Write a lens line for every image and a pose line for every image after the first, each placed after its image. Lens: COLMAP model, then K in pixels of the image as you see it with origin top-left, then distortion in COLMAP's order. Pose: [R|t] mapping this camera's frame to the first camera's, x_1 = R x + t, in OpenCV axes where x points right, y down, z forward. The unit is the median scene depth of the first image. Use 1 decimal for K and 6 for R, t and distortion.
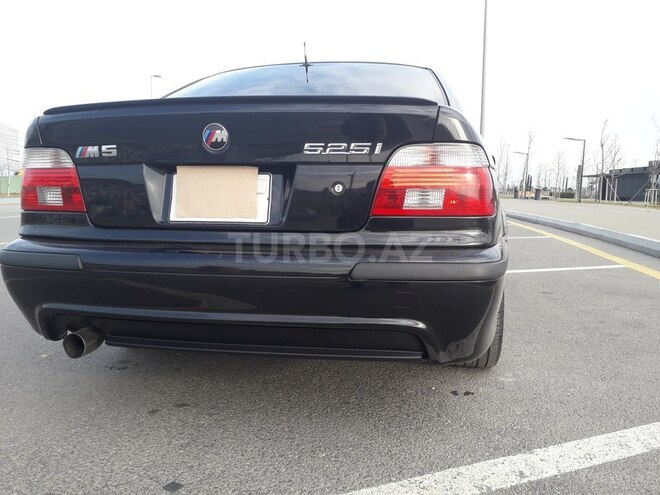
lens RADIAL K [[516.9, 0, 330.0], [0, 516.9, 247.5], [0, 0, 1]] dist [0.082104, -0.134844]
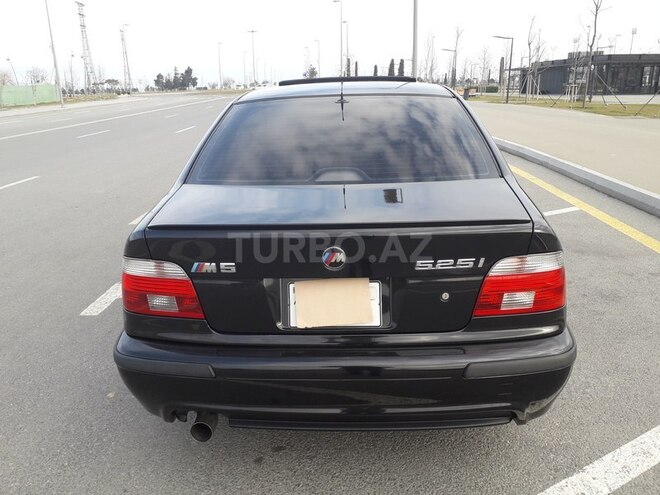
lens RADIAL K [[516.9, 0, 330.0], [0, 516.9, 247.5], [0, 0, 1]] dist [0.082104, -0.134844]
pose [[0.989388, -0.077124, 0.123141, -0.342324], [0.053276, 0.981034, 0.186371, -0.414083], [-0.135179, -0.177833, 0.974732, -0.063613]]
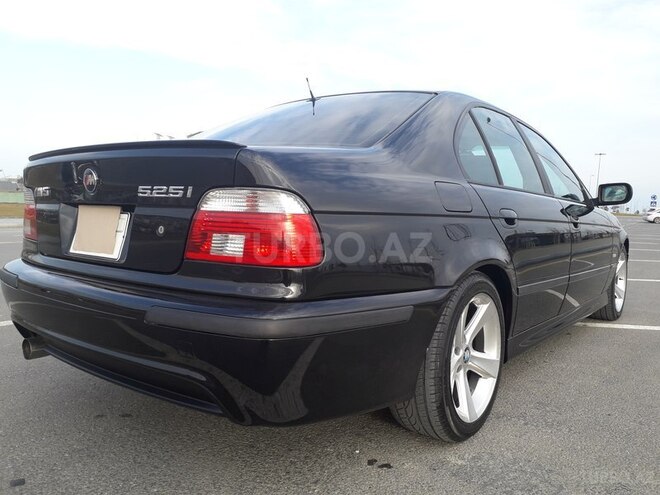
lens RADIAL K [[516.9, 0, 330.0], [0, 516.9, 247.5], [0, 0, 1]] dist [0.082104, -0.134844]
pose [[0.901617, 0.052148, -0.429381, 0.696665], [-0.069560, 0.997266, -0.024945, -0.071636], [0.426906, 0.052359, 0.902779, 0.203044]]
